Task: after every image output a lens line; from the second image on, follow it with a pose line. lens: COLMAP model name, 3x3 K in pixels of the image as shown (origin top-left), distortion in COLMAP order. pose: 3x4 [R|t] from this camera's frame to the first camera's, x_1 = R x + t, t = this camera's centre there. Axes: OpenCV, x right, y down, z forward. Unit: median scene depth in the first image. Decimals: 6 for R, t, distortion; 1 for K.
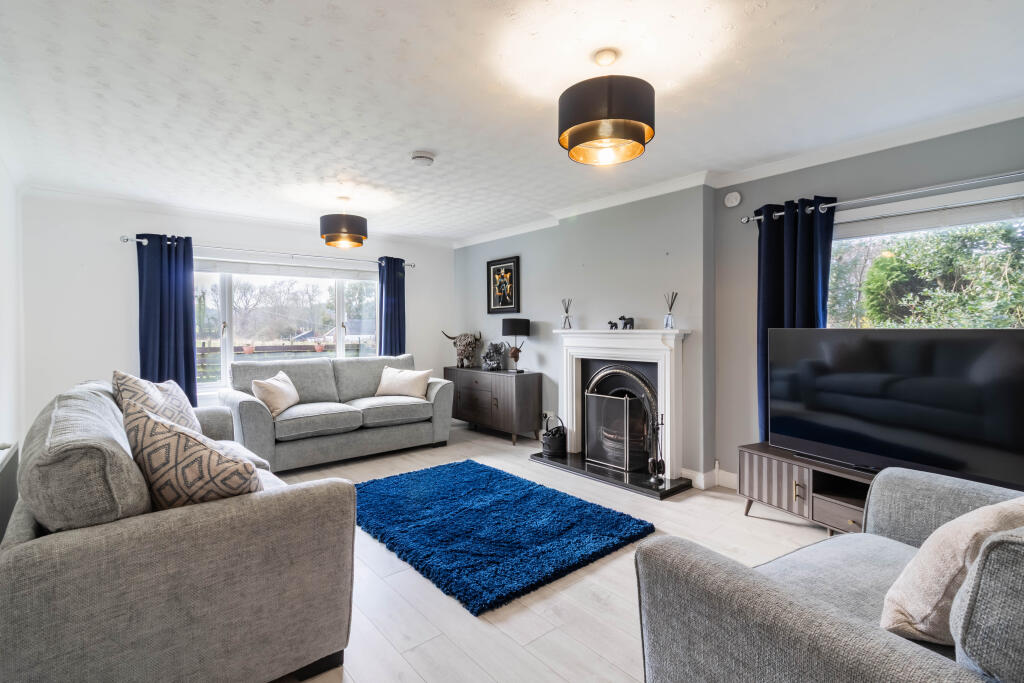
lens RADIAL K [[492.4, 0, 512.0], [0, 492.4, 341.5], [0, 0, 1]] dist [-0.002659, -0.001423]
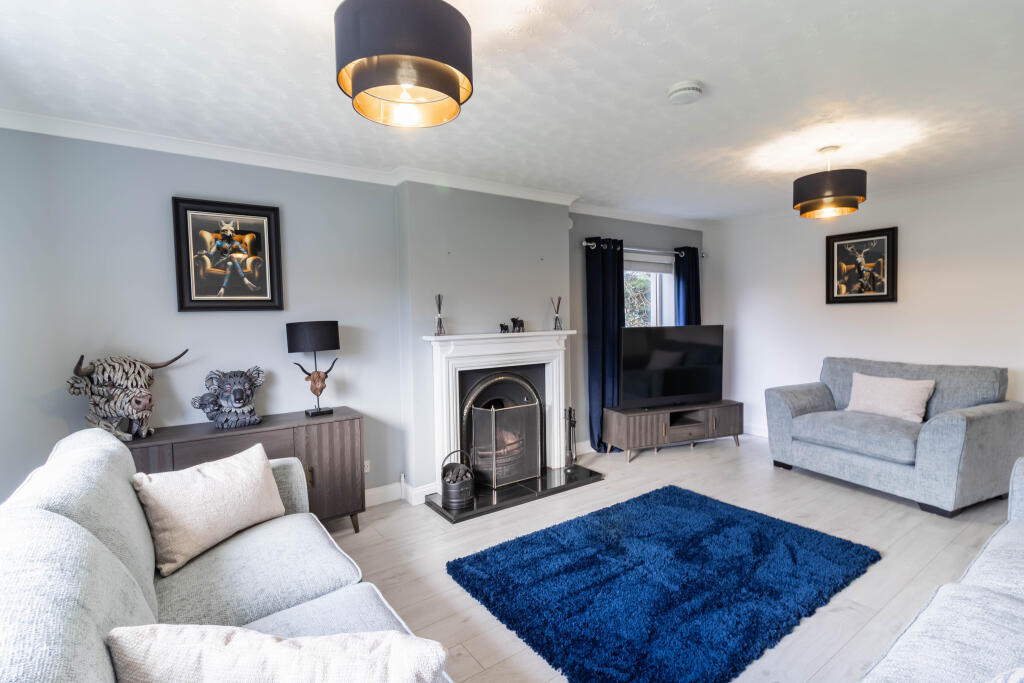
lens RADIAL K [[492.4, 0, 512.0], [0, 492.4, 341.5], [0, 0, 1]] dist [-0.002659, -0.001423]
pose [[0.076454, -0.035216, 0.996451, -0.683881], [0.050675, 0.998222, 0.031390, -0.035688], [-0.995785, 0.048095, 0.078103, 0.911916]]
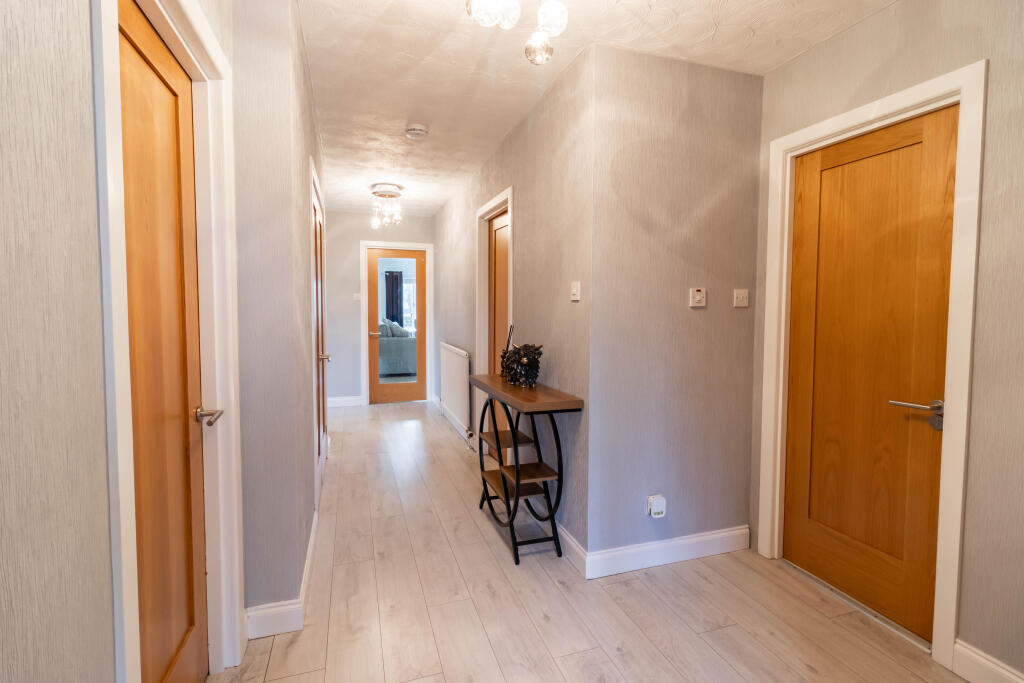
lens RADIAL K [[492.4, 0, 512.0], [0, 492.4, 341.5], [0, 0, 1]] dist [-0.002659, -0.001423]
pose [[0.929107, 0.041673, -0.367455, 1.102334], [-0.019007, 0.997698, 0.065089, -0.028687], [0.369322, -0.053491, 0.927761, -1.569072]]
